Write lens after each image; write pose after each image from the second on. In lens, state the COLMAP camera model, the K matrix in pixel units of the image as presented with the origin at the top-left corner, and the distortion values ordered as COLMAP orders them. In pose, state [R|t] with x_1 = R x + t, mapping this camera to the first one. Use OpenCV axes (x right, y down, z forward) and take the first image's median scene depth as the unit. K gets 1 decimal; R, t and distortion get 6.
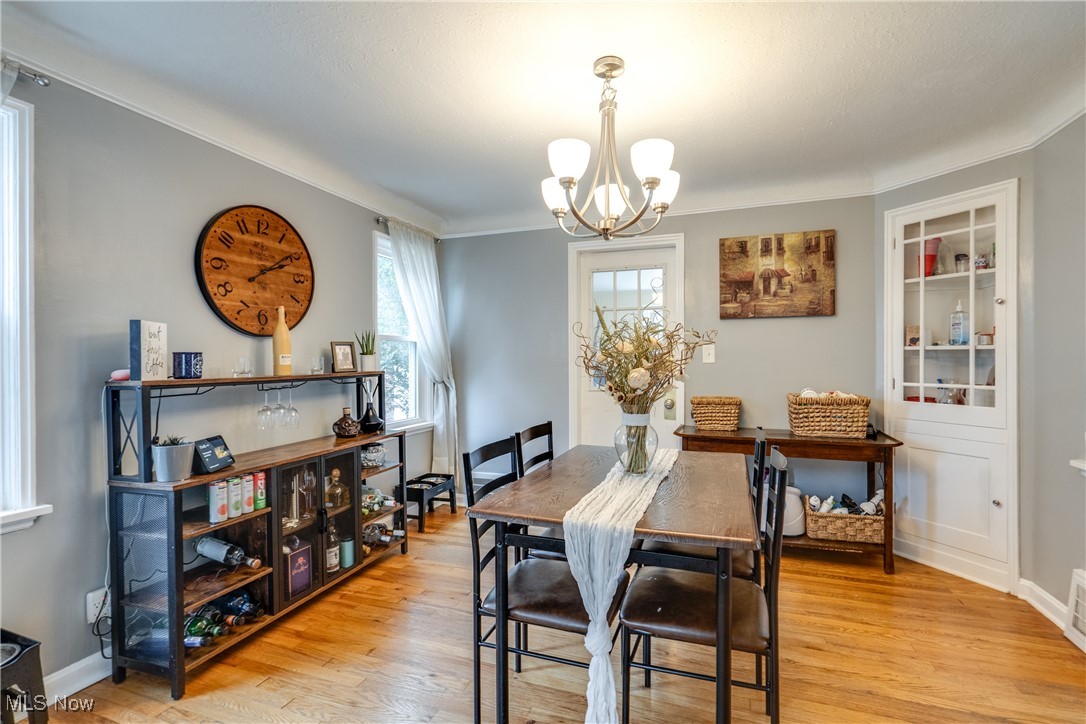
lens RADIAL K [[502.4, 0, 548.3], [0, 502.4, 364.0], [0, 0, 1]] dist [0.000378, -0.000735]
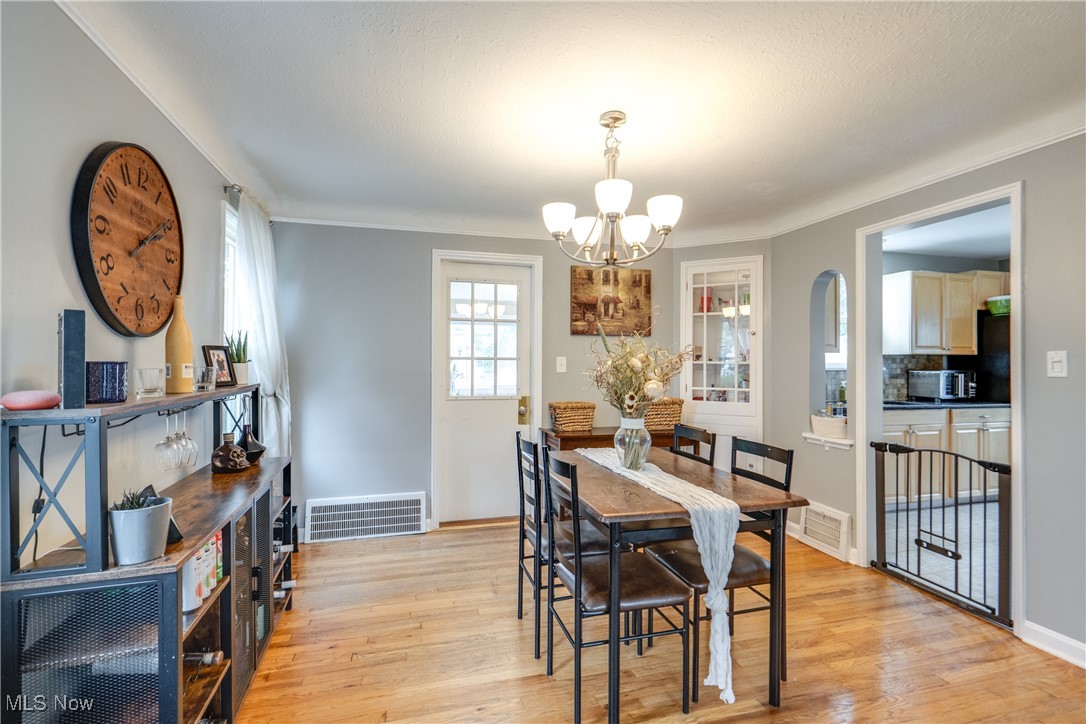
lens RADIAL K [[502.4, 0, 549.6], [0, 502.4, 361.4], [0, 0, 1]] dist [0.000378, -0.000735]
pose [[0.816211, 0.012622, 0.577616, -0.415184], [-0.004036, 0.999861, -0.016146, -0.009979], [-0.577740, 0.010847, 0.816149, 0.095011]]
